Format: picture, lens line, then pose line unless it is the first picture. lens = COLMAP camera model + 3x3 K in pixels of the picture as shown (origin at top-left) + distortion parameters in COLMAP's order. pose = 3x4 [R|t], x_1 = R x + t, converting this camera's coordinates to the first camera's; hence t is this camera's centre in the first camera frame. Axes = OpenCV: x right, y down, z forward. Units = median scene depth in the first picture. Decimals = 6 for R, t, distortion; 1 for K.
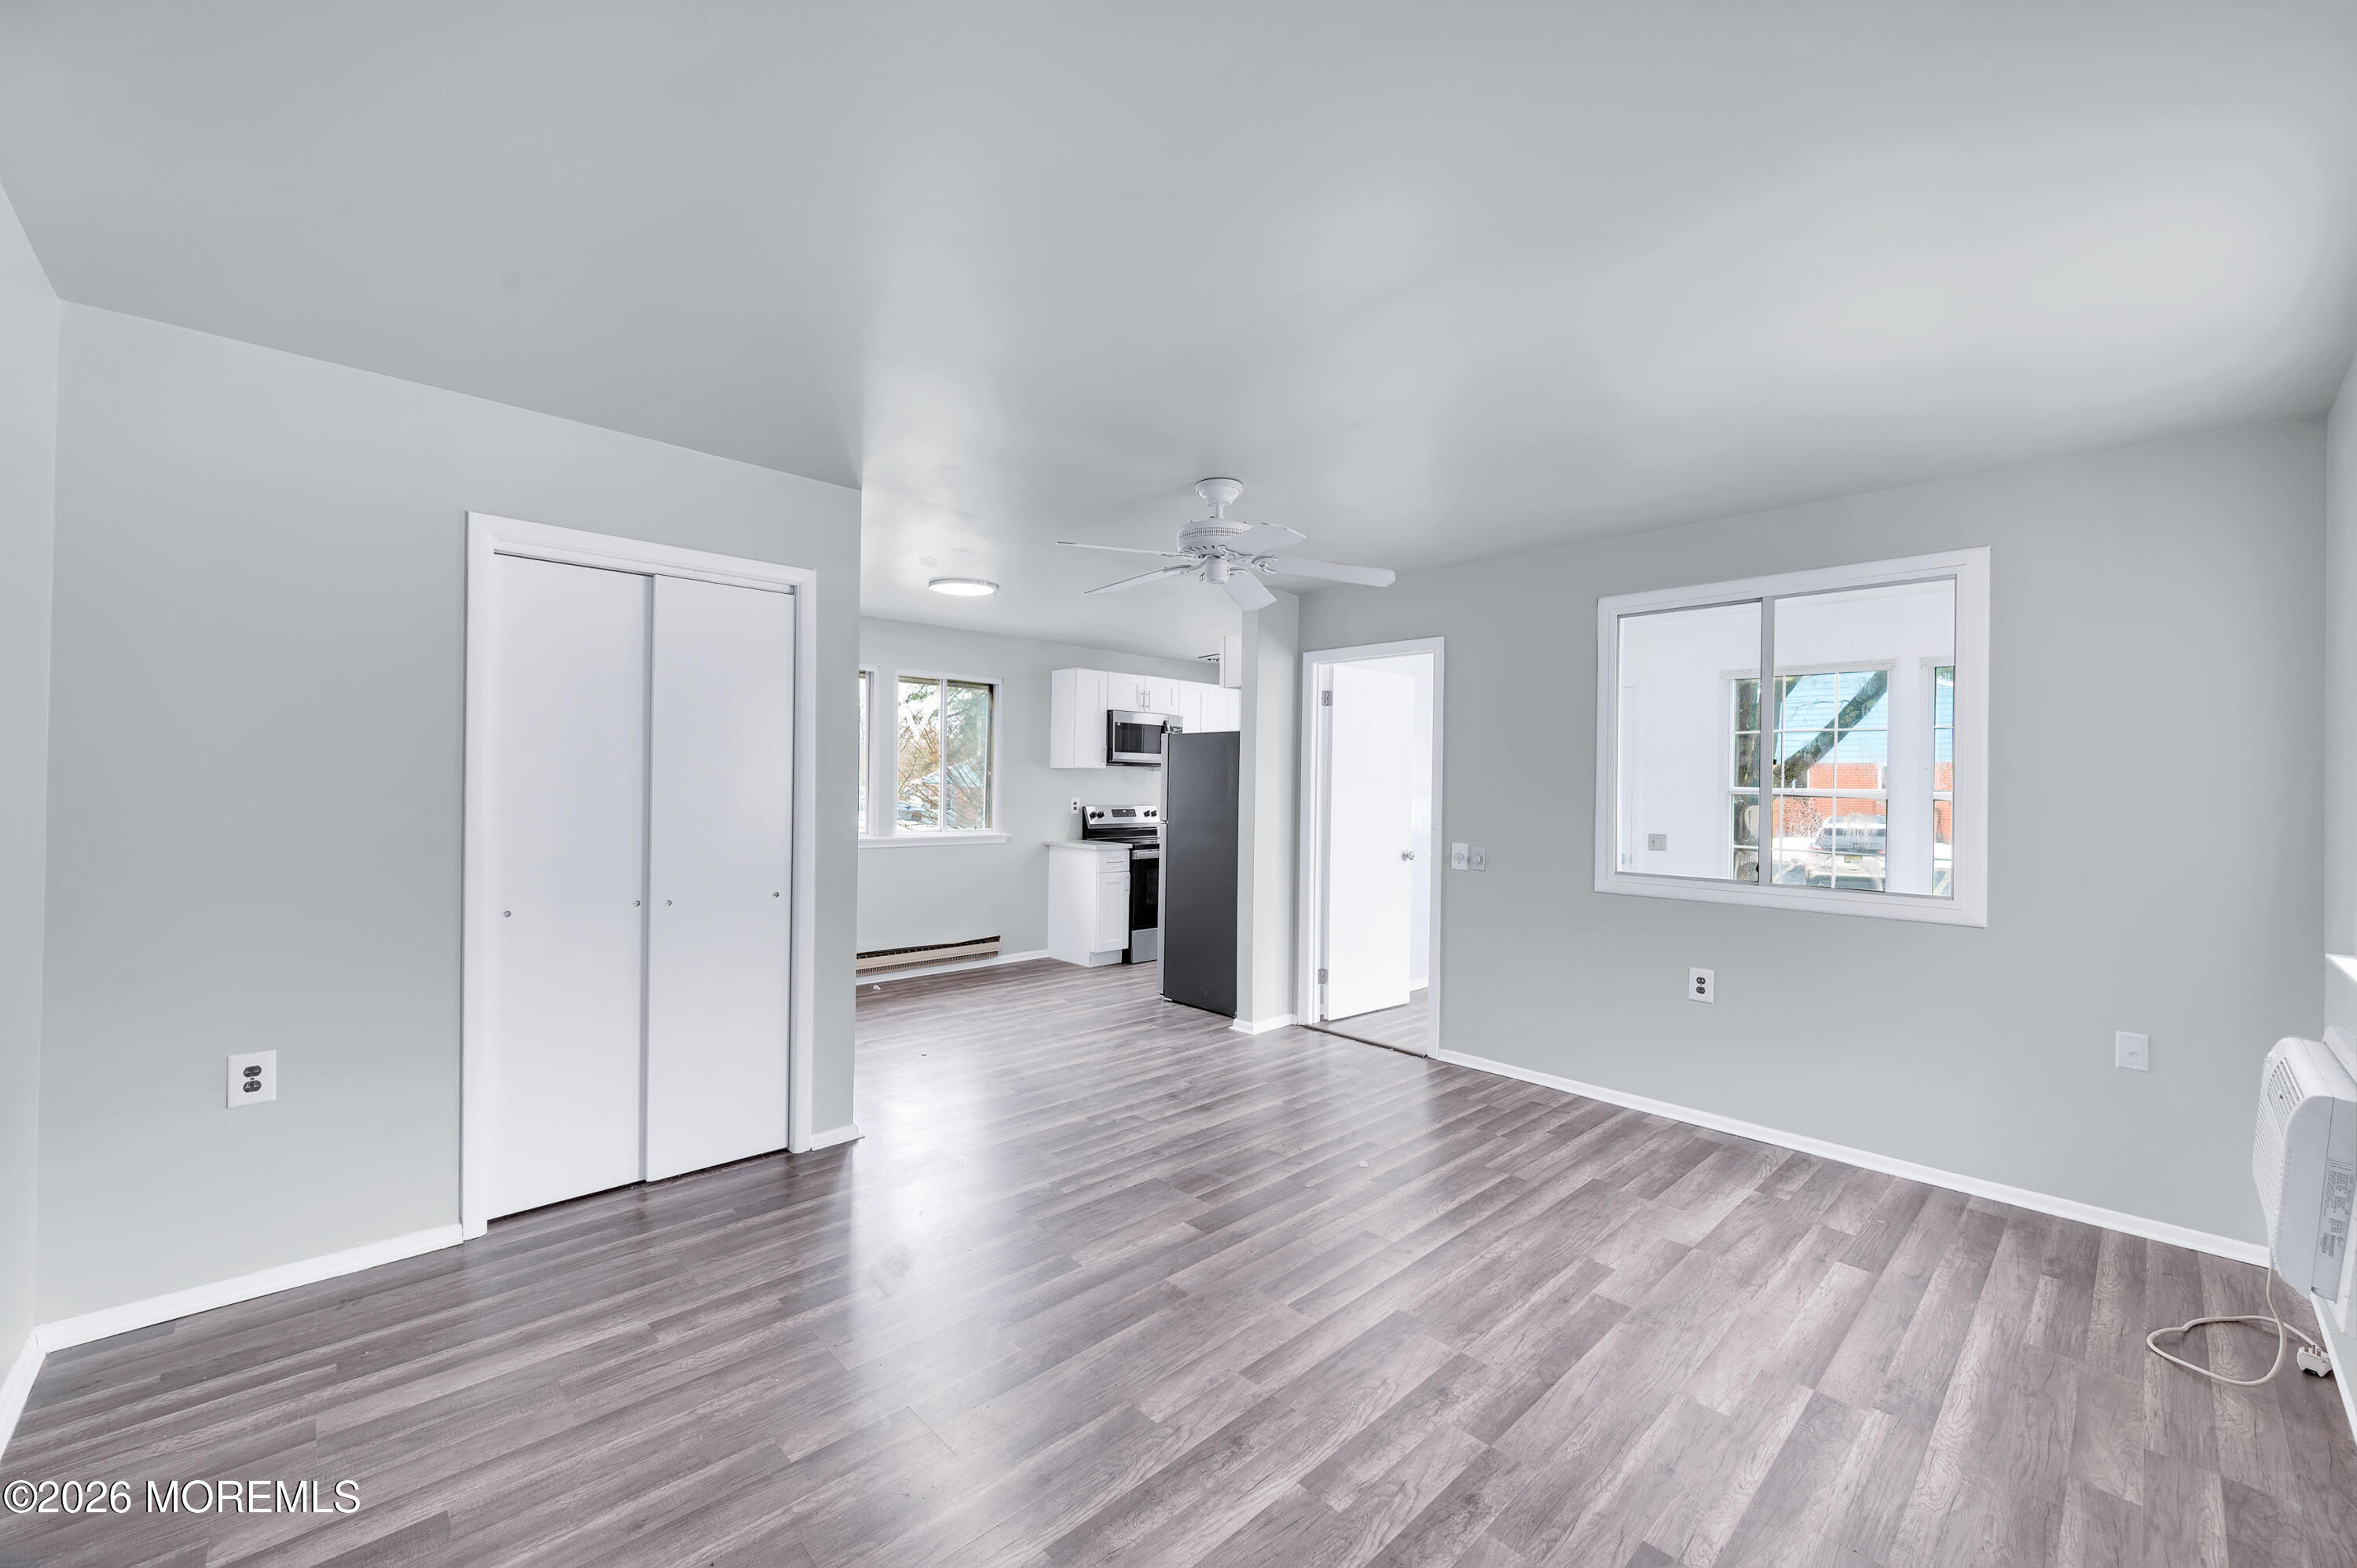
lens RADIAL K [[922.4, 0, 1178.5], [0, 922.4, 784.0], [0, 0, 1]] dist [0.003305, 0.000317]
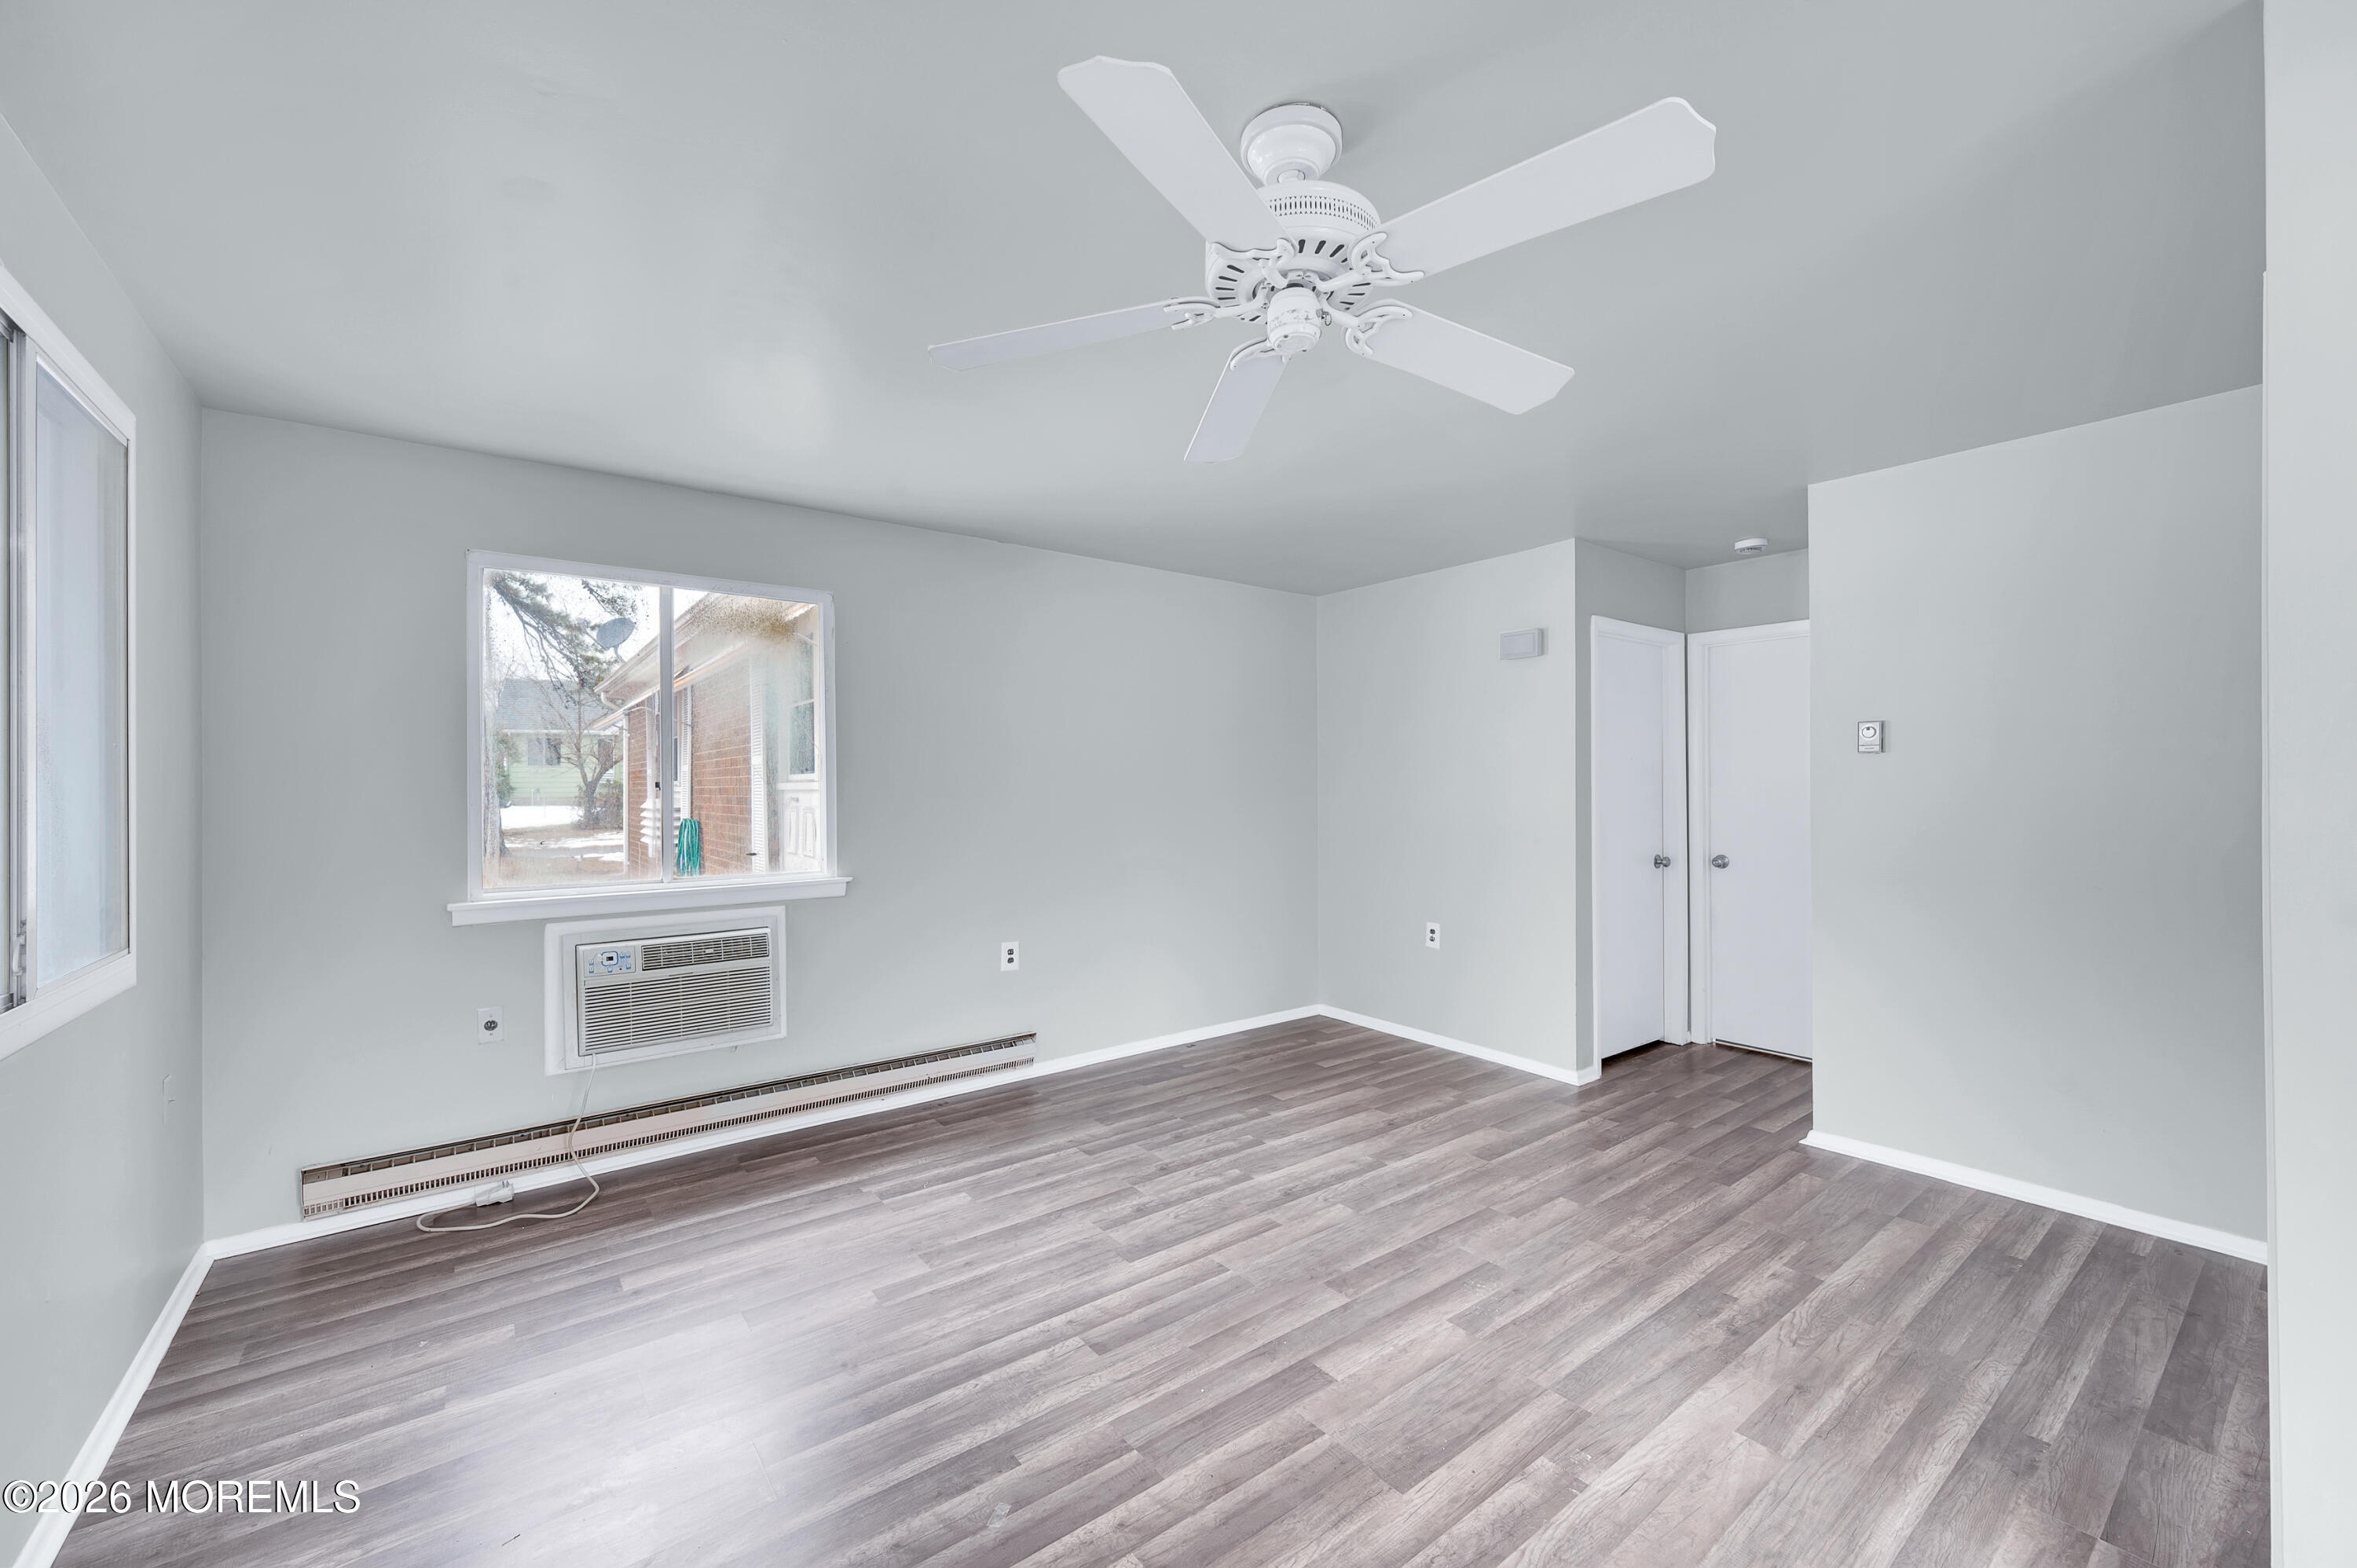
lens RADIAL K [[925.1, 0, 1178.5], [0, 925.1, 784.0], [0, 0, 1]] dist [-0.000284, -0.000290]
pose [[-0.994480, -0.007355, 0.104672, 0.052230], [-0.008058, 0.999948, -0.006287, 0.007554], [-0.104620, -0.007095, -0.994487, 1.549805]]
